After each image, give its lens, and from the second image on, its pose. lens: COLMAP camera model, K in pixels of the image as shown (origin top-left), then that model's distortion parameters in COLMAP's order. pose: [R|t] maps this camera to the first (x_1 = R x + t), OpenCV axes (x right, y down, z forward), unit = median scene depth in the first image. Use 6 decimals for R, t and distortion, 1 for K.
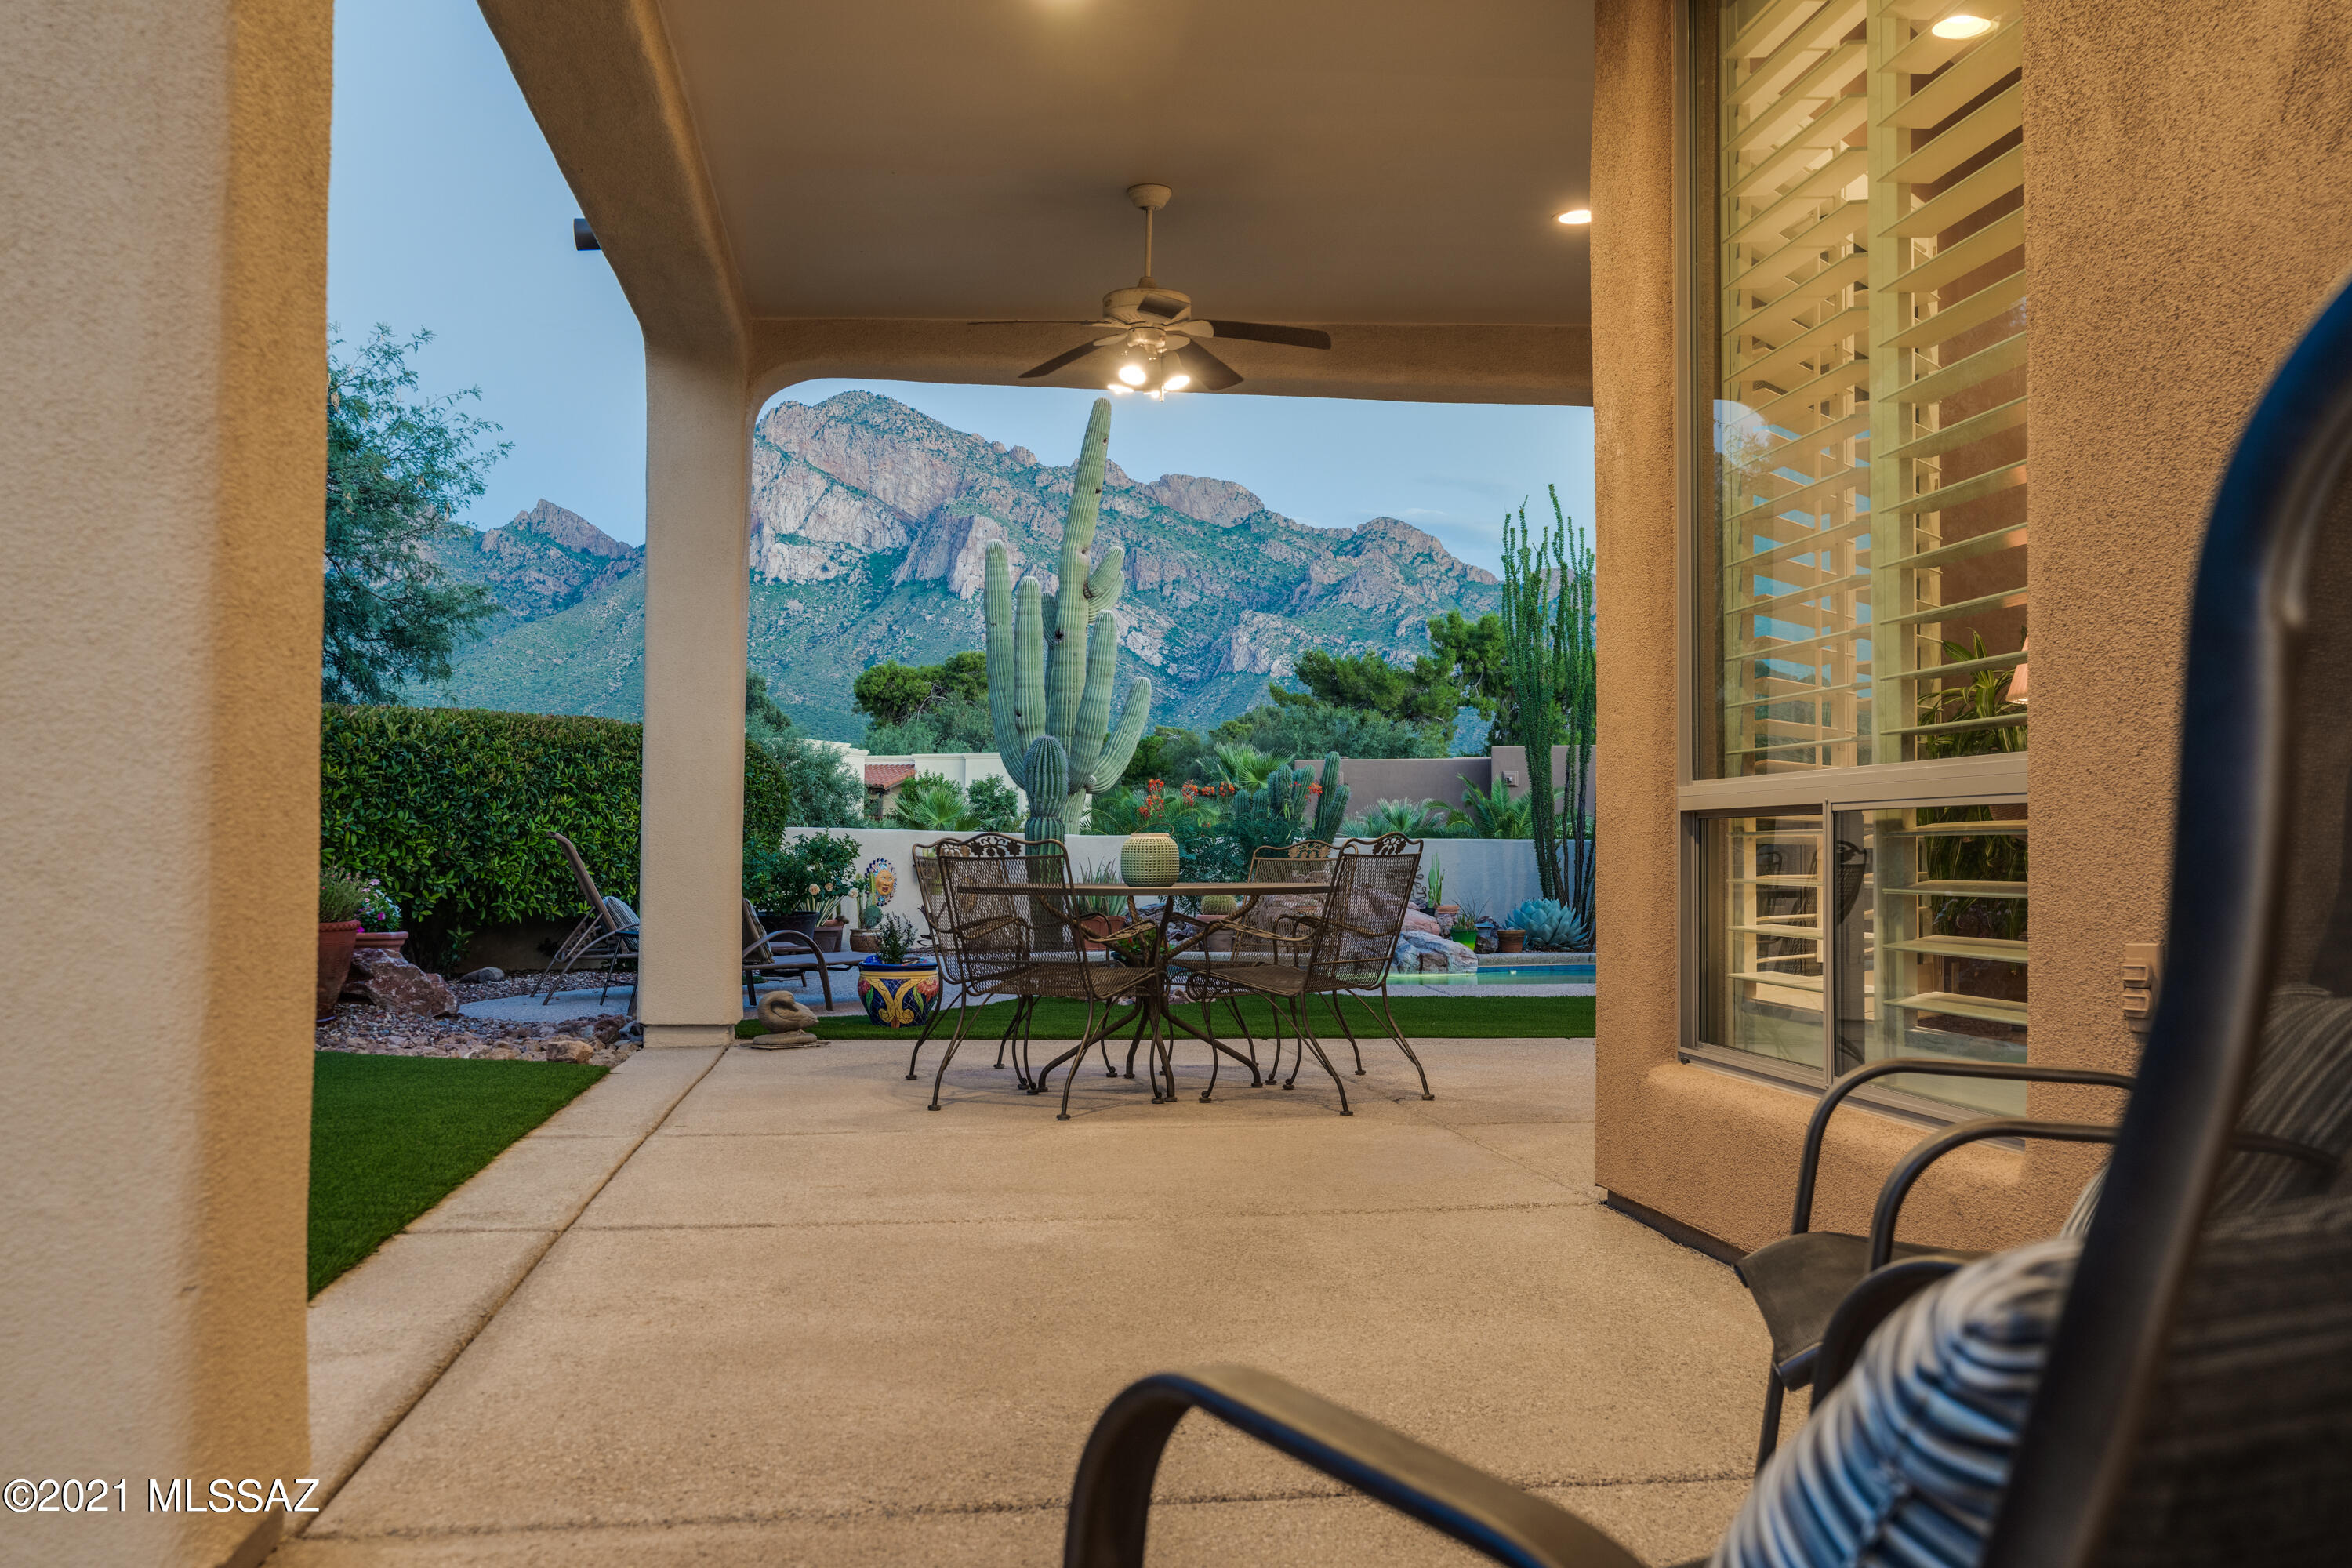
lens RADIAL K [[2100.7, 0, 1156.6], [0, 2100.7, 793.6], [0, 0, 1]] dist [0.002243, -0.064379]
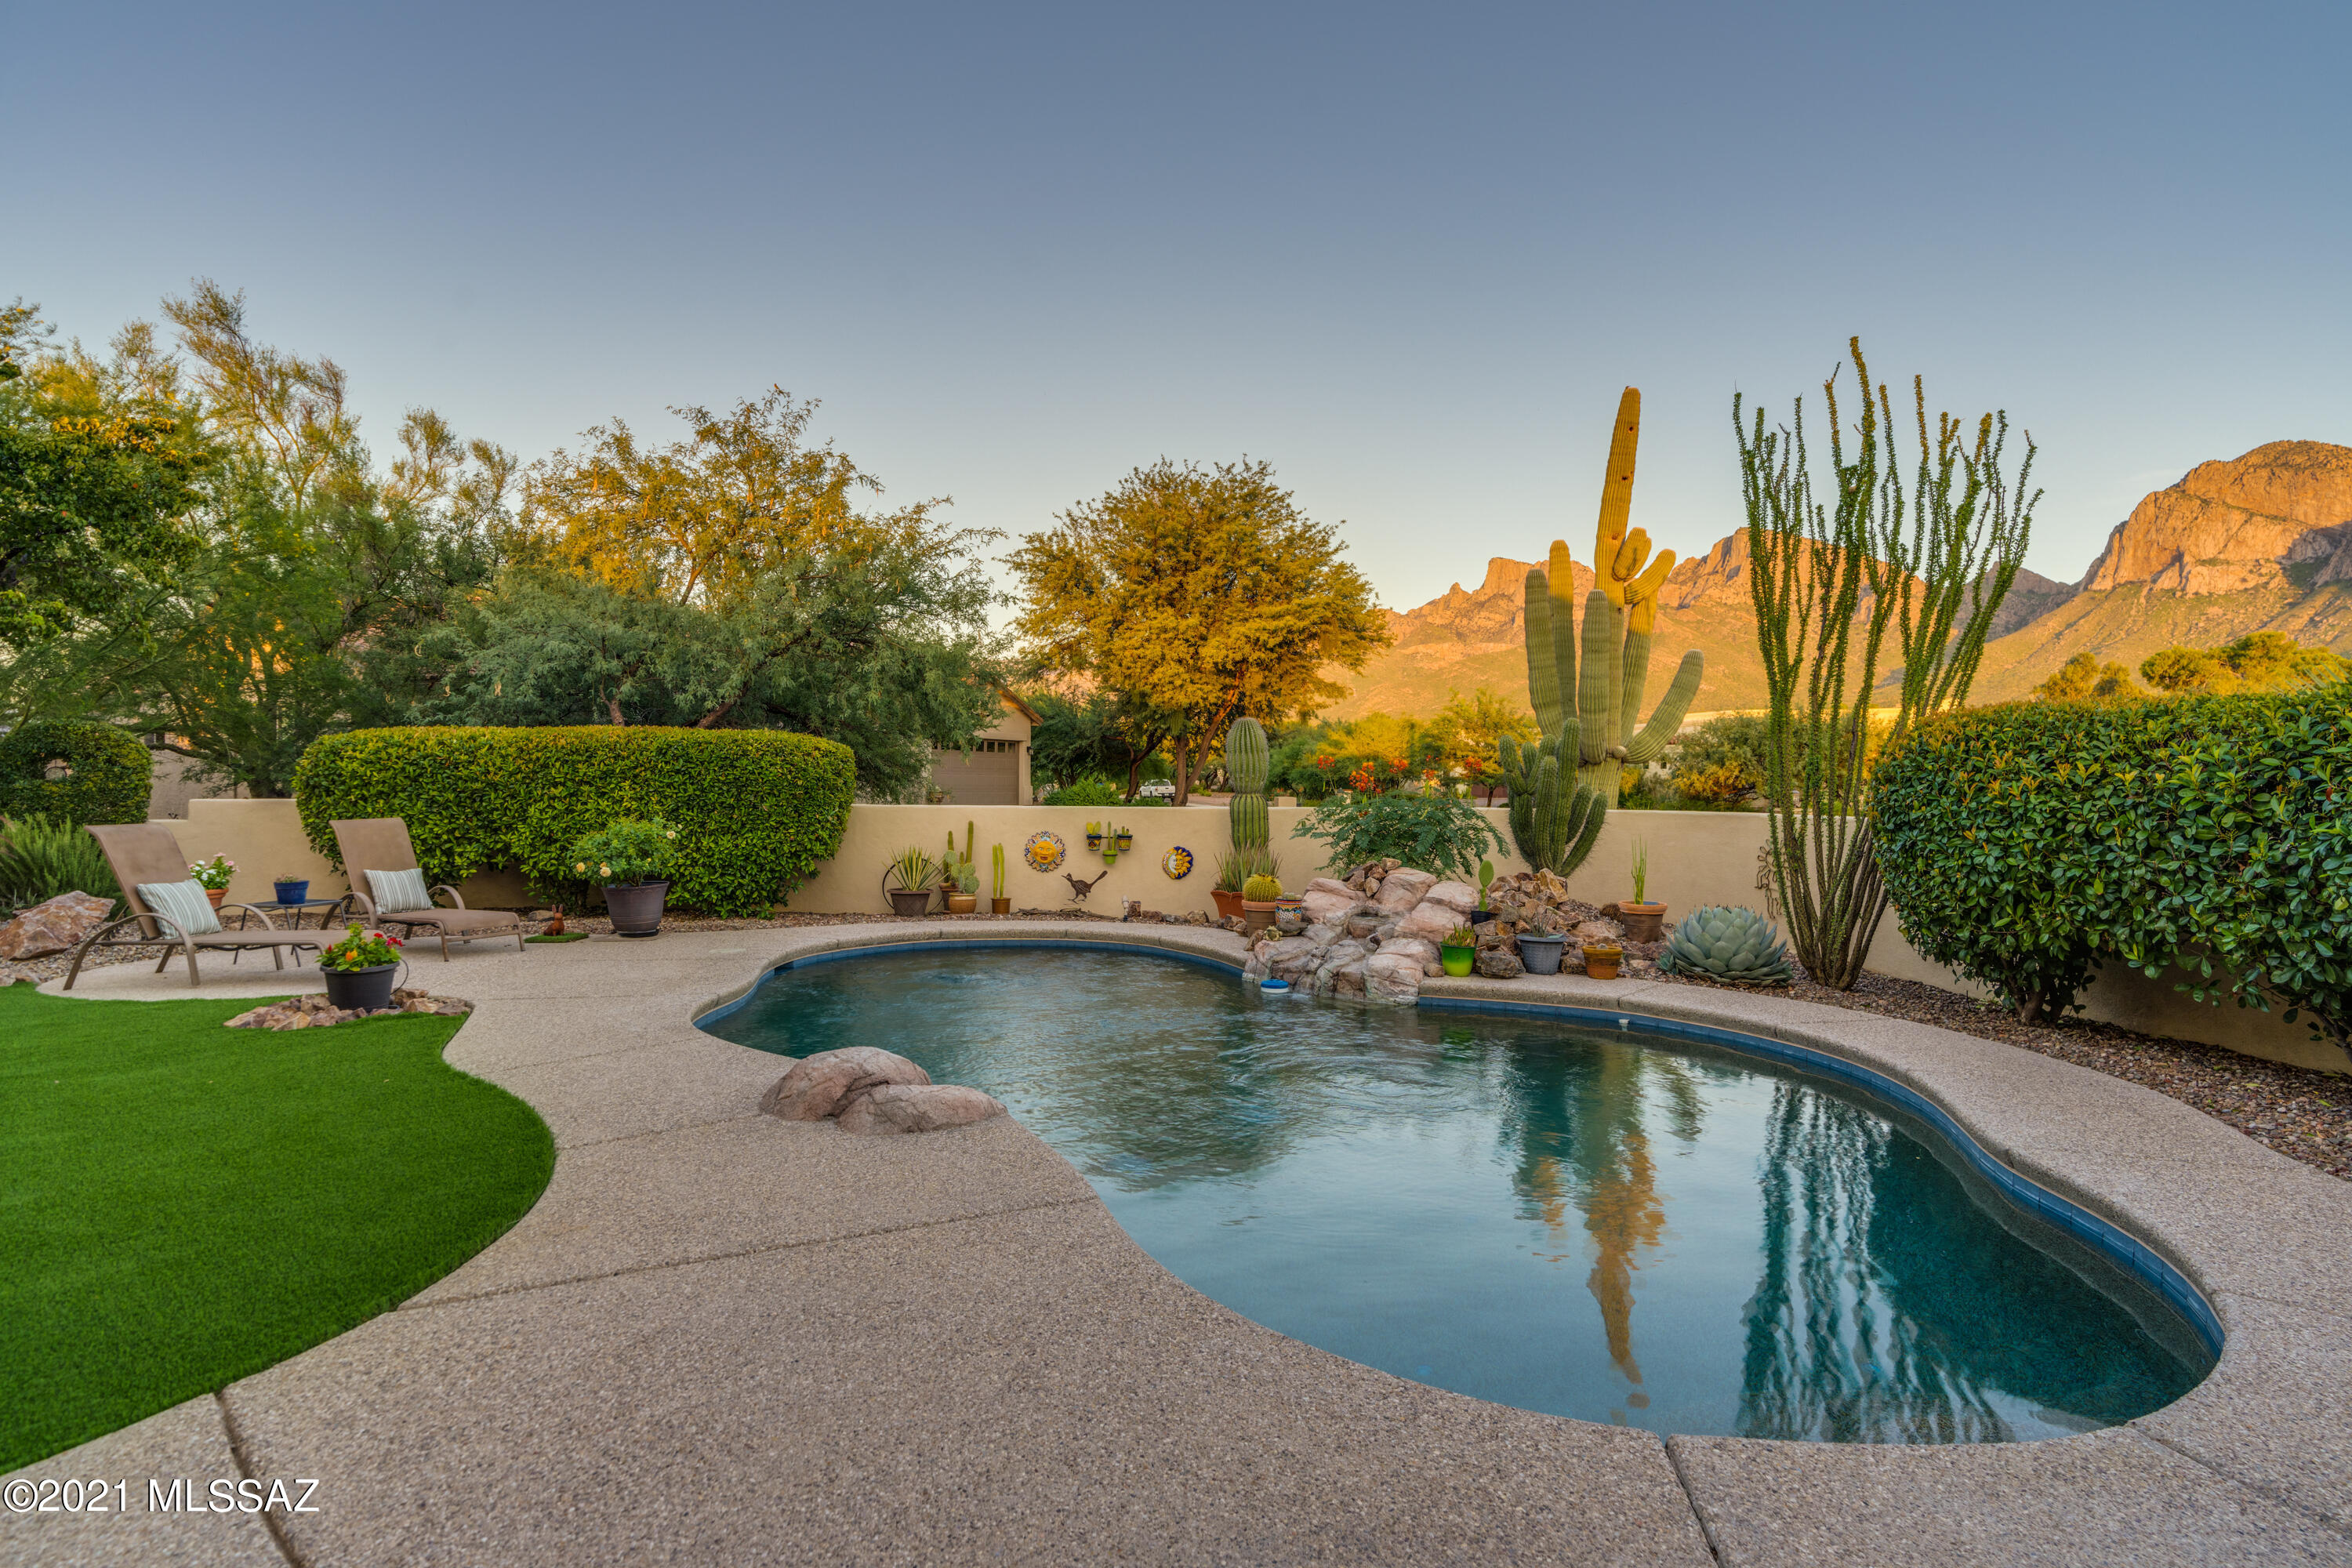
lens RADIAL K [[1161.5, 0, 1182.6], [0, 1161.5, 786.5], [0, 0, 1]] dist [-0.002525, 0.001993]
pose [[0.617837, -0.002157, -0.786304, 0.062647], [0.020767, 0.999692, 0.013575, -0.000202], [0.786032, -0.024716, 0.617691, 0.097680]]
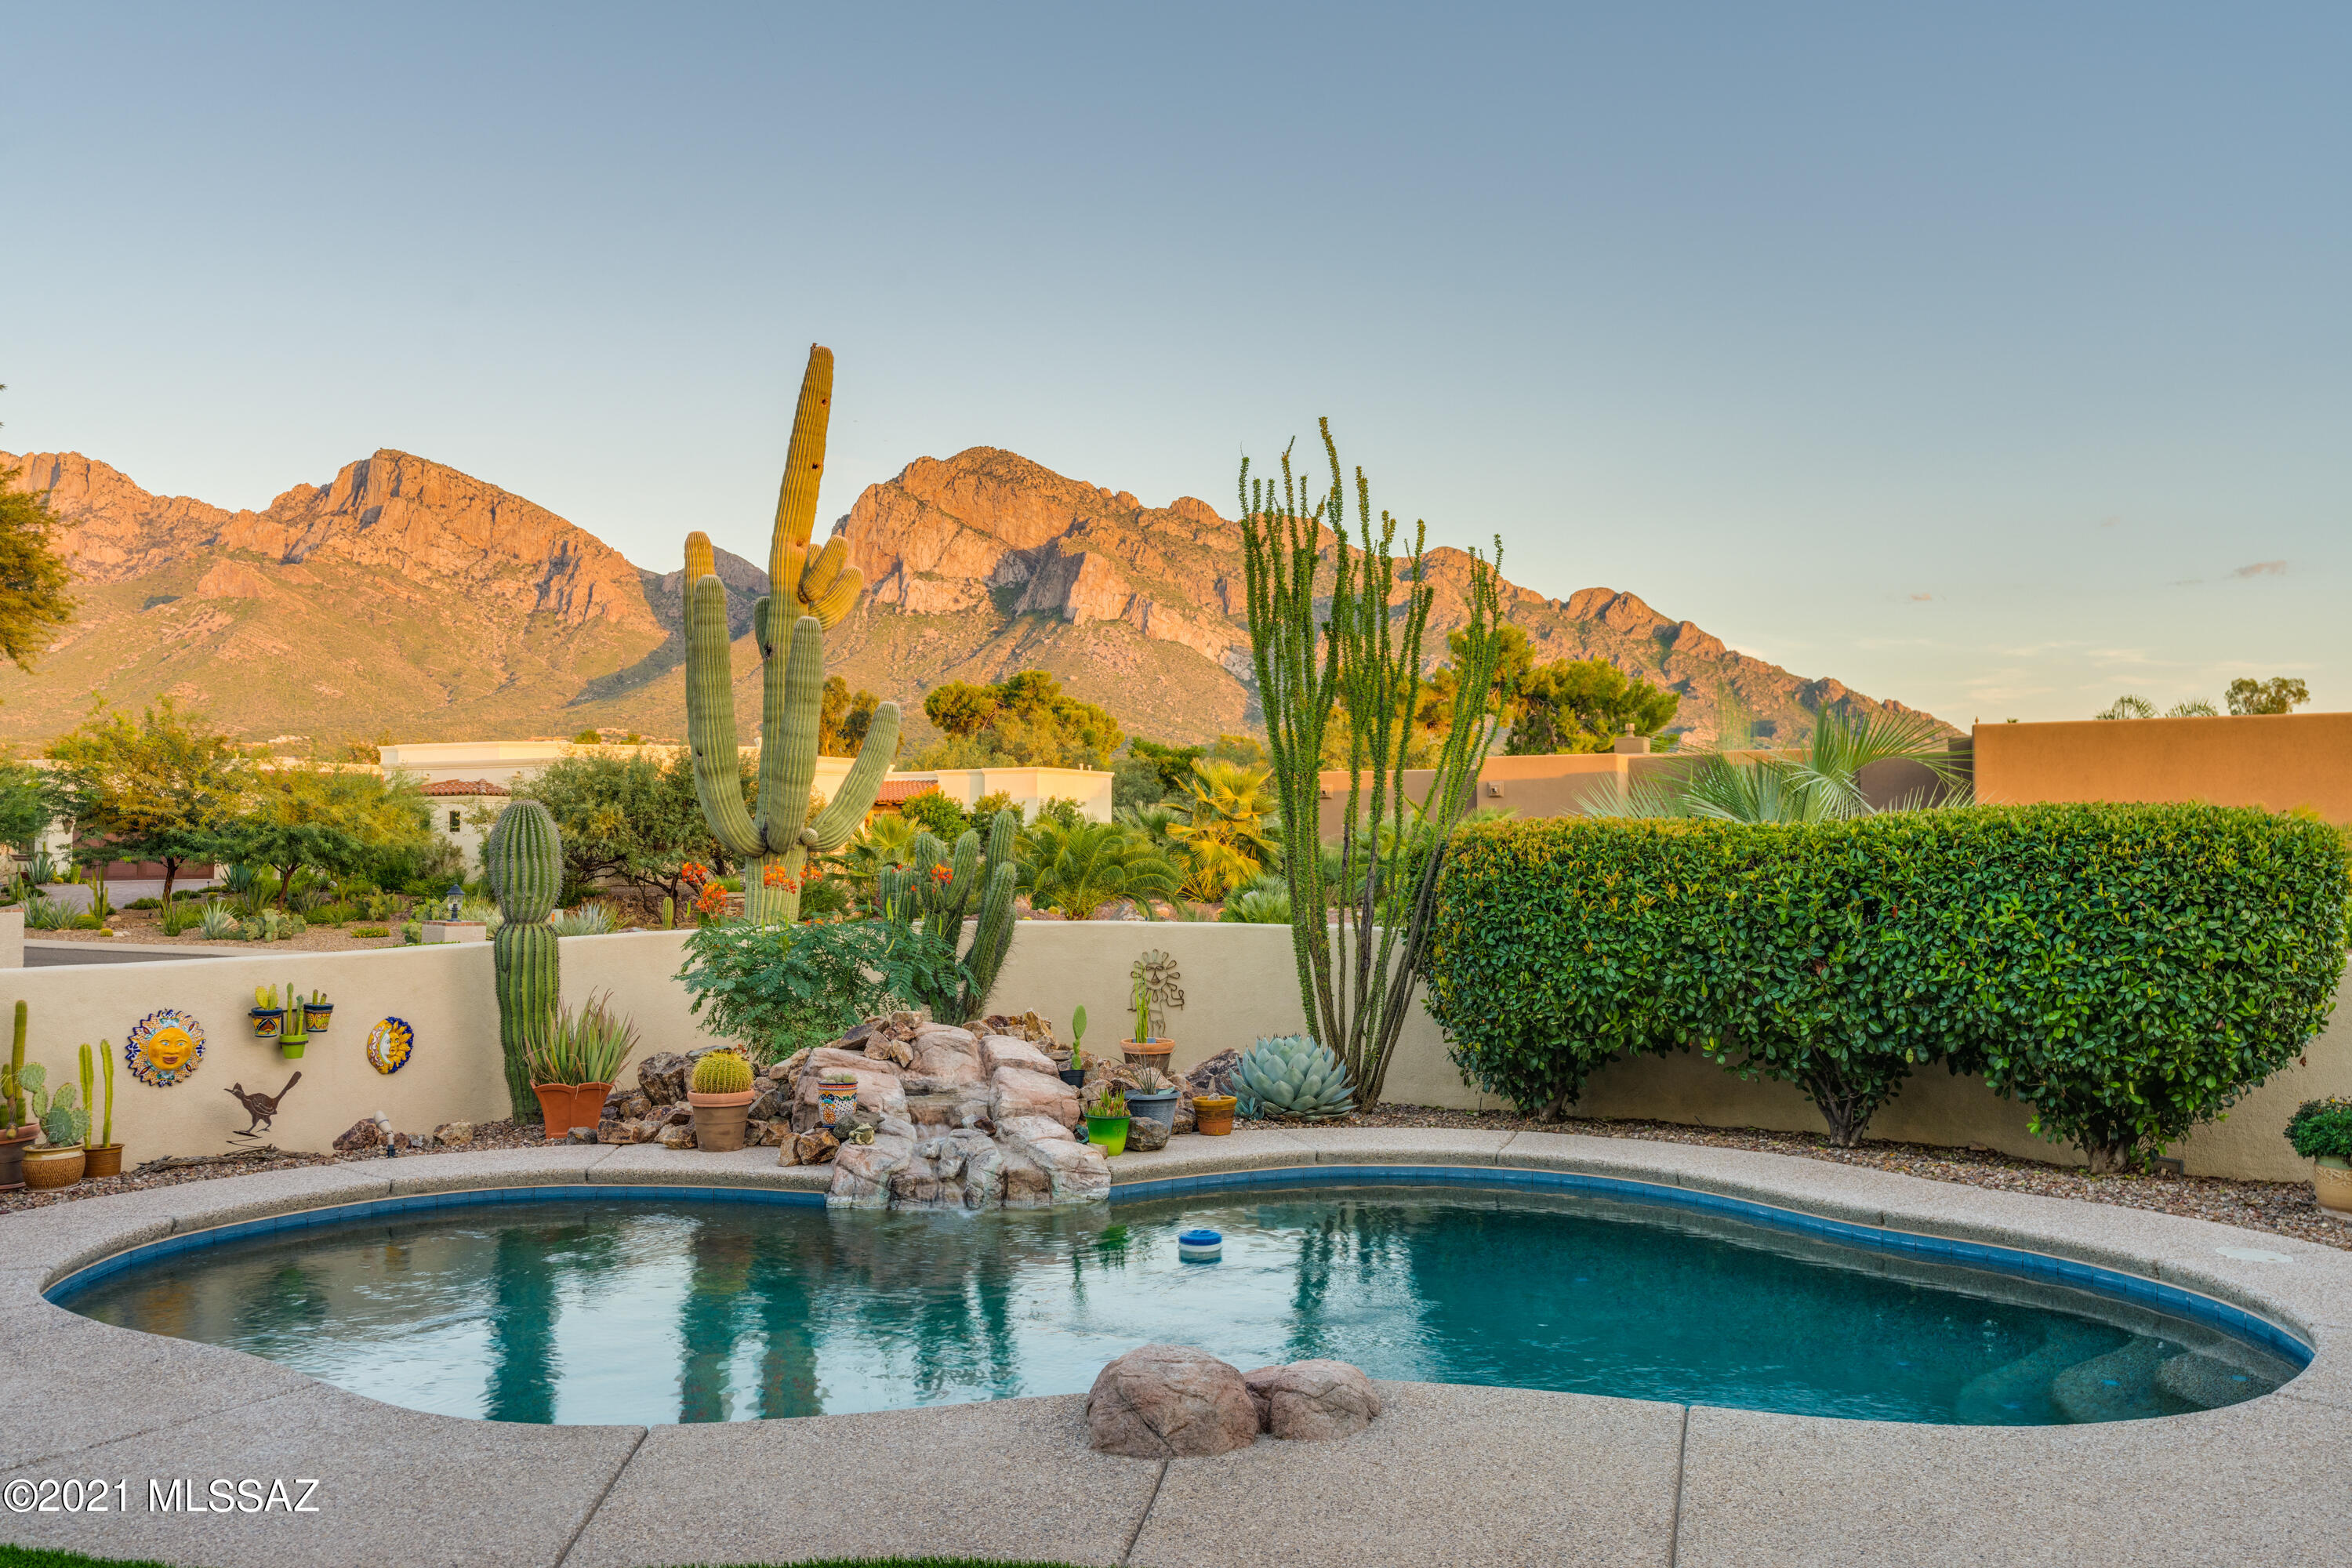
lens RADIAL K [[1822.6, 0, 1172.3], [0, 1822.6, 777.8], [0, 0, 1]] dist [0.006151, -0.005303]
pose [[0.998939, -0.015082, -0.043506, 0.028243], [0.014754, 0.999860, -0.007861, -0.004324], [0.043619, 0.007211, 0.999022, 0.069622]]
